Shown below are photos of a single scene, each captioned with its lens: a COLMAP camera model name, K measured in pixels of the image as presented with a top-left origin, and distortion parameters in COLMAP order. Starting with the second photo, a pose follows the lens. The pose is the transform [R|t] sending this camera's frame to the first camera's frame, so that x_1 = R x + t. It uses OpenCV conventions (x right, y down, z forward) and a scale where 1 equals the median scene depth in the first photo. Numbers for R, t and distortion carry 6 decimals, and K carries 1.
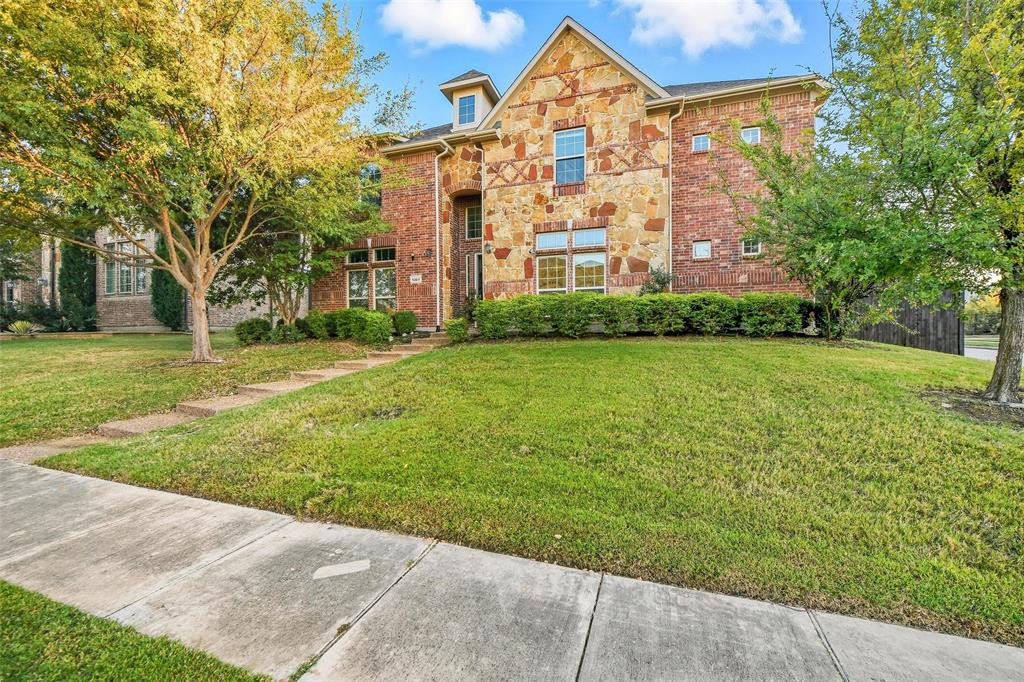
lens RADIAL K [[411.5, 0, 517.9], [0, 411.5, 342.7], [0, 0, 1]] dist [-0.009337, -0.000590]
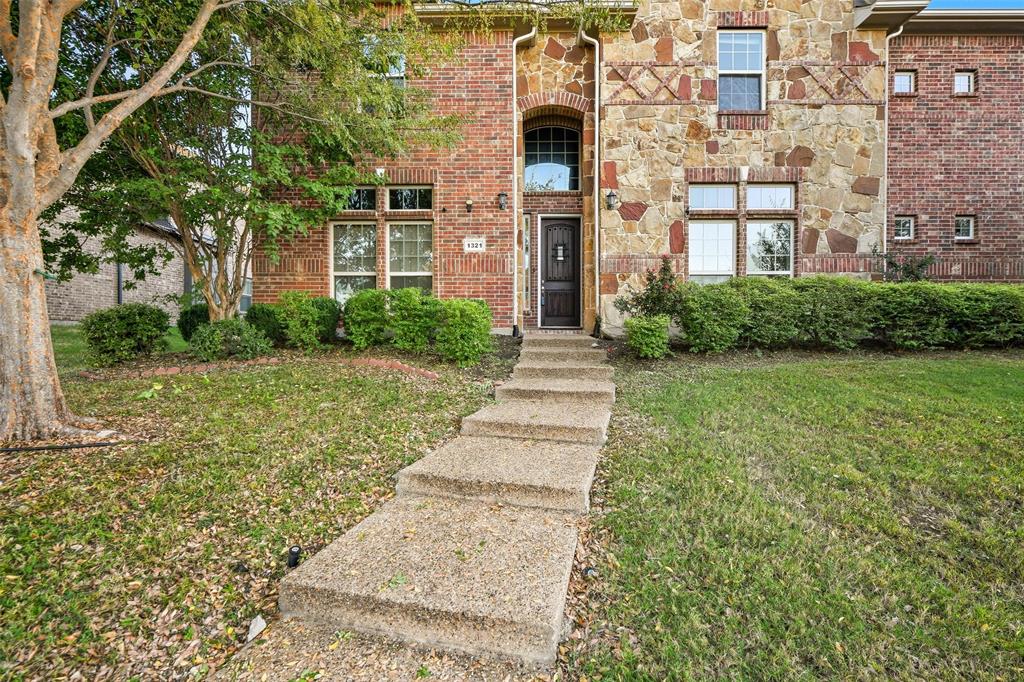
lens RADIAL K [[411.5, 0, 517.9], [0, 411.5, 342.7], [0, 0, 1]] dist [-0.009337, -0.000590]
pose [[0.954589, -0.000699, 0.297925, -0.405070], [-0.001988, 0.999960, 0.008716, -0.023109], [-0.297919, -0.008912, 0.954549, 0.471230]]
